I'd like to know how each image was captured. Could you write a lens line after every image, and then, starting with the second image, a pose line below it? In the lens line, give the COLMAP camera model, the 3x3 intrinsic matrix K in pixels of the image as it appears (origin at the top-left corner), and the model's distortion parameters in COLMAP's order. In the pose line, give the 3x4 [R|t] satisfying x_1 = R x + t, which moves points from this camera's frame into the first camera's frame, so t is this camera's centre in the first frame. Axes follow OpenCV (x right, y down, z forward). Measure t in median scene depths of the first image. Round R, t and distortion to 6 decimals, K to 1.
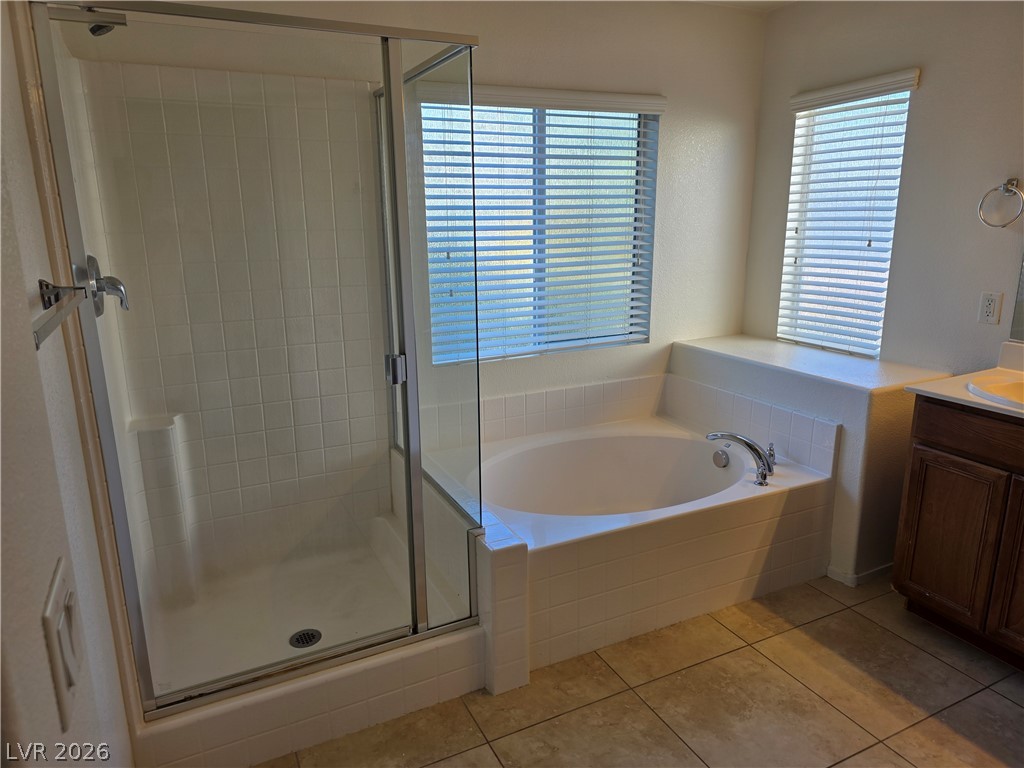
lens RADIAL K [[685.8, 0, 497.1], [0, 685.8, 385.0], [0, 0, 1]] dist [0.056050, -0.051974]
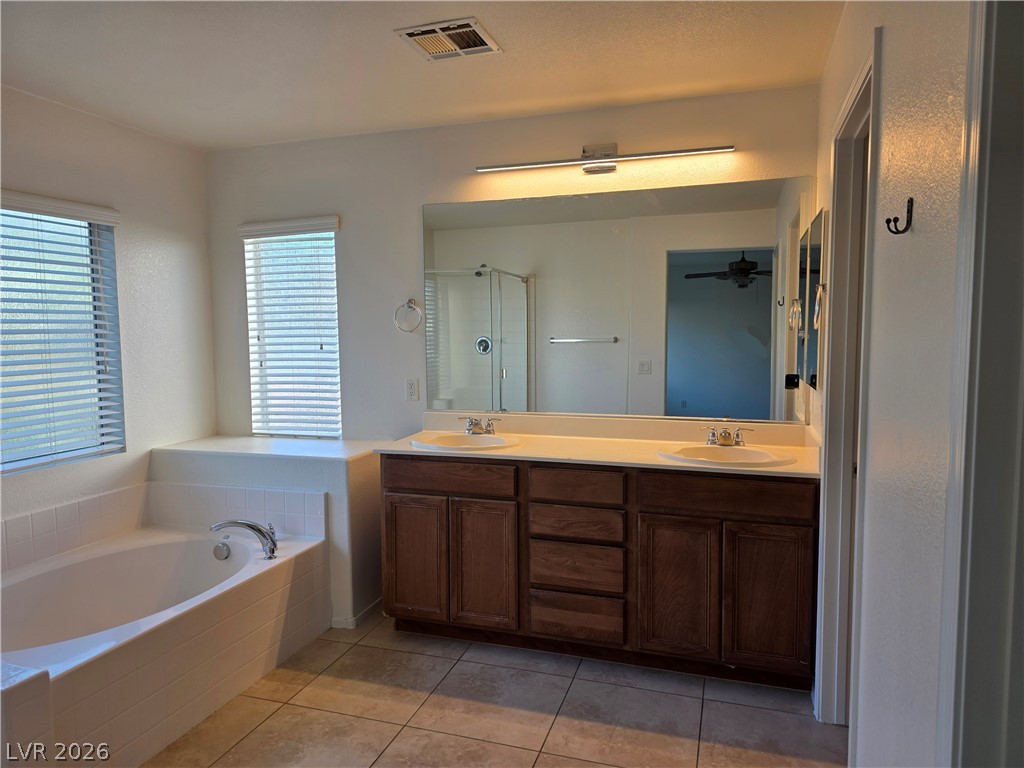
lens RADIAL K [[685.8, 0, 497.1], [0, 685.8, 385.0], [0, 0, 1]] dist [0.056050, -0.051974]
pose [[0.711190, -0.049375, 0.701264, -0.113745], [0.166854, 0.980882, -0.100153, 0.041165], [-0.682912, 0.188236, 0.705832, -0.071453]]
